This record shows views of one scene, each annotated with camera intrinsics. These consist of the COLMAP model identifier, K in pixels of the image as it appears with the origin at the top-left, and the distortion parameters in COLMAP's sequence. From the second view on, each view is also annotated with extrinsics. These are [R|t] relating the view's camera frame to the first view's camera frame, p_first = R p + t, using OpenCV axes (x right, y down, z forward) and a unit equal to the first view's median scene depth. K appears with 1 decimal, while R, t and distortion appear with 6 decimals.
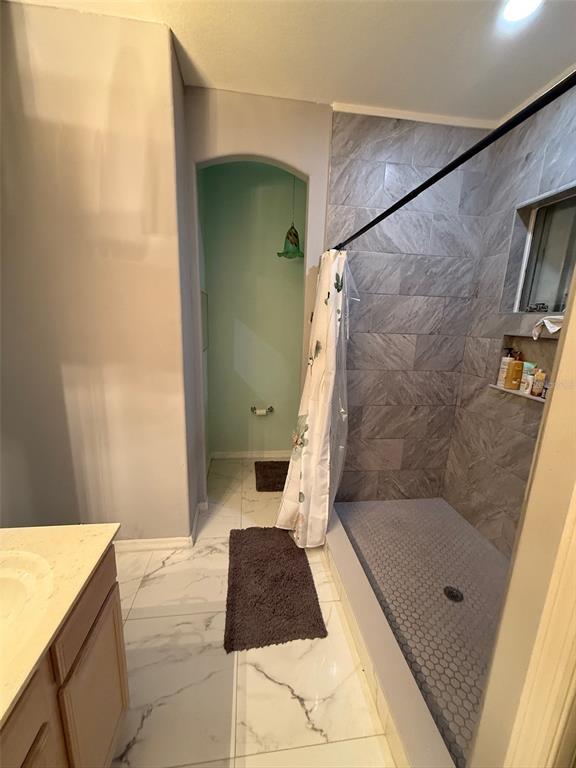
lens RADIAL K [[306.9, 0, 287.2], [0, 306.9, 382.8], [0, 0, 1]] dist [-0.002645, 0.000536]
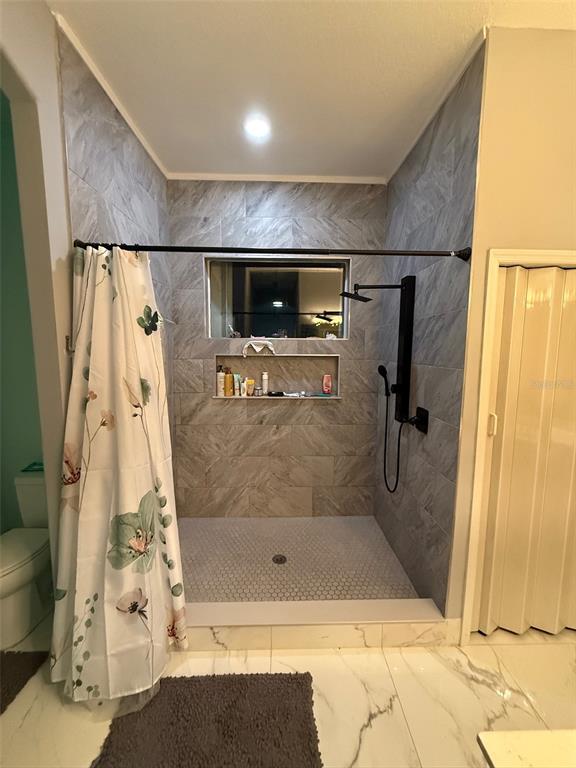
lens RADIAL K [[306.9, 0, 287.9], [0, 306.9, 383.1], [0, 0, 1]] dist [-0.002645, 0.000536]
pose [[0.110144, -0.140612, 0.983919, -0.503310], [0.206464, 0.971585, 0.115737, -0.129600], [-0.972235, 0.190396, 0.136045, 0.558790]]
